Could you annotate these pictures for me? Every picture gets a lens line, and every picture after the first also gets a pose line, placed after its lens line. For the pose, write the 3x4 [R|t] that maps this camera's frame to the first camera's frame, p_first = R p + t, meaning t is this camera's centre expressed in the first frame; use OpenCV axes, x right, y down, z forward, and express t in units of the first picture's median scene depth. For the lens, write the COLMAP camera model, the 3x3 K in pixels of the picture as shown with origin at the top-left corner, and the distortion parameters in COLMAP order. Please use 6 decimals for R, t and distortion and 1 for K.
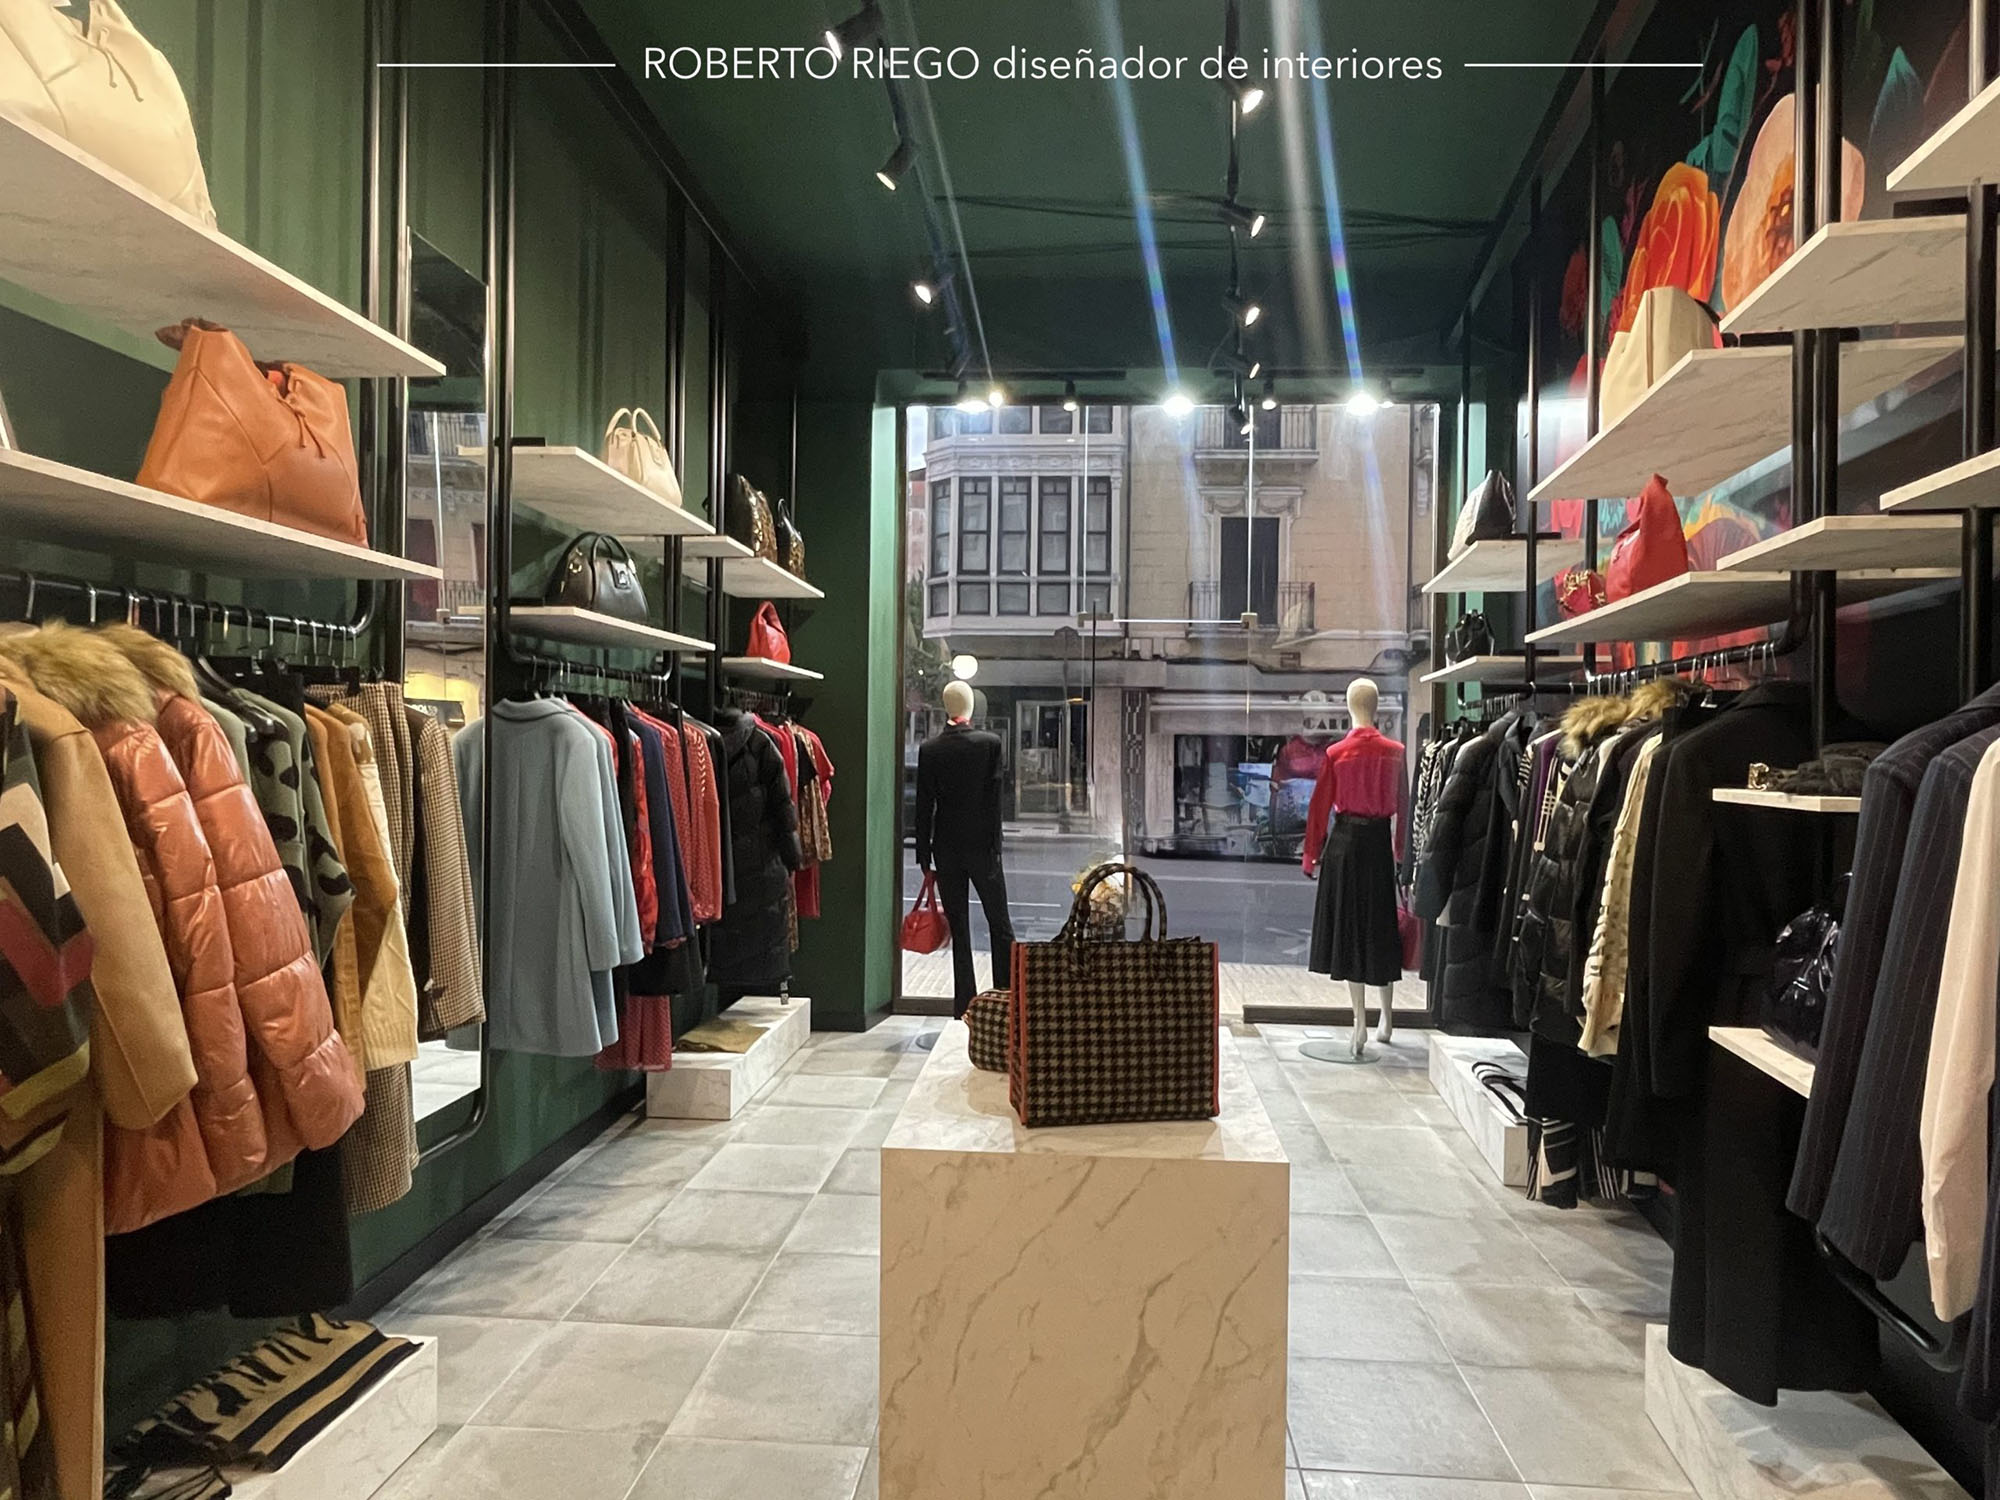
lens RADIAL K [[1148.4, 0, 1006.2], [0, 1148.4, 750.8], [0, 0, 1]] dist [-0.005134, 0.001521]
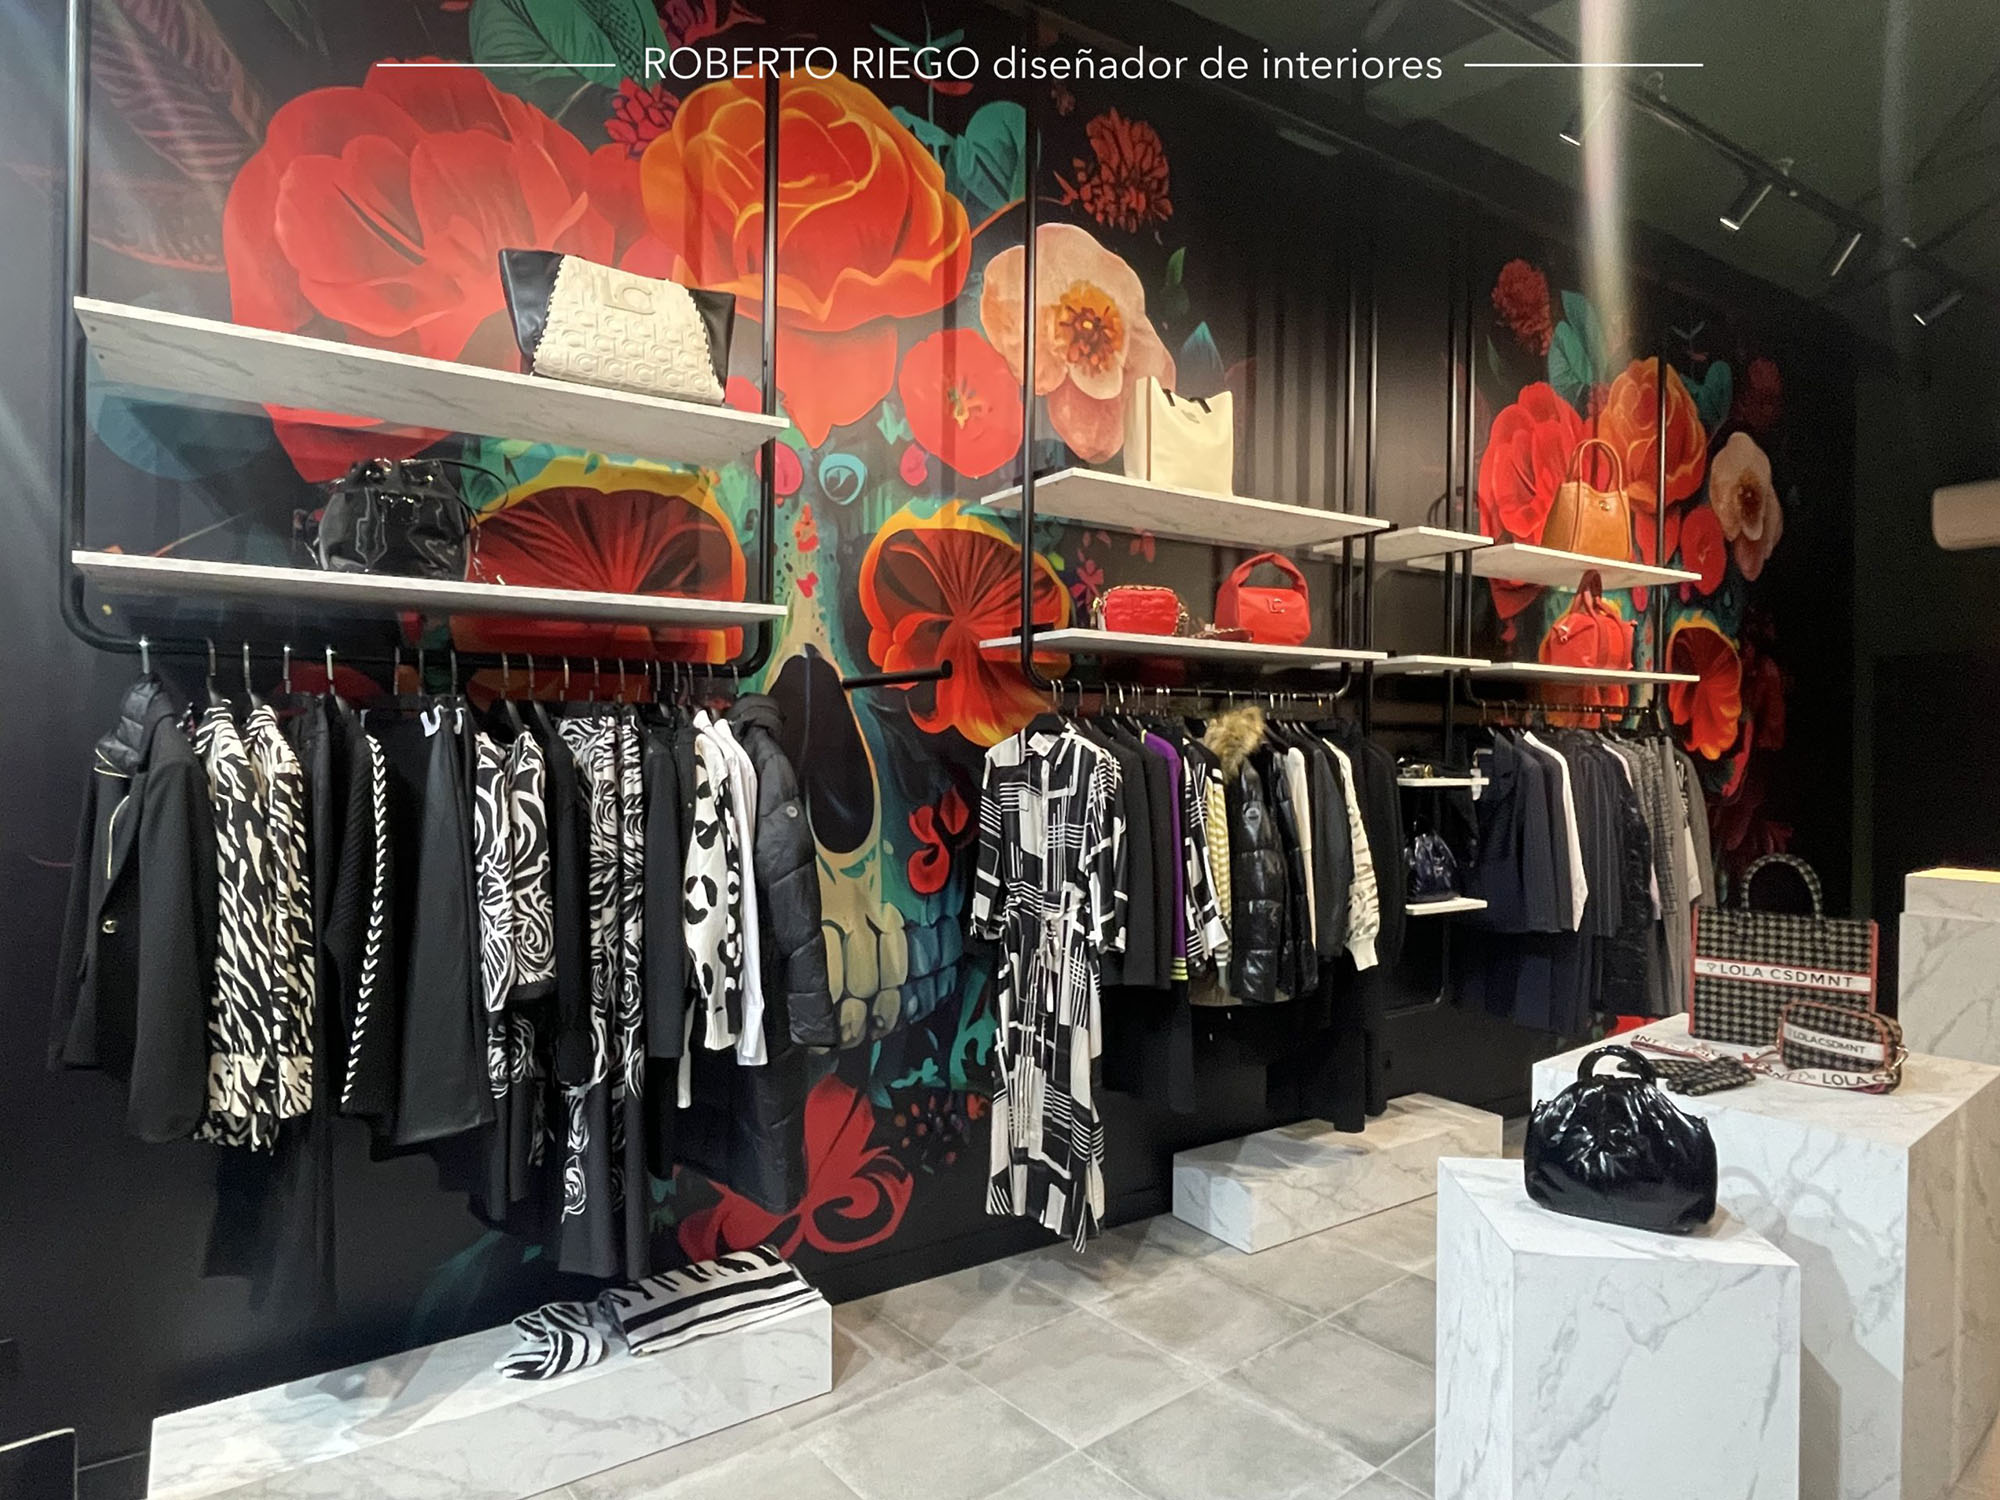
lens RADIAL K [[1148.9, 0, 1008.6], [0, 1148.9, 751.7], [0, 0, 1]] dist [-0.001419, -0.002208]
pose [[-0.699024, -0.021512, 0.714775, -0.114415], [-0.014241, 0.999768, 0.016163, -0.015457], [-0.714957, 0.001119, -0.699168, 1.302205]]
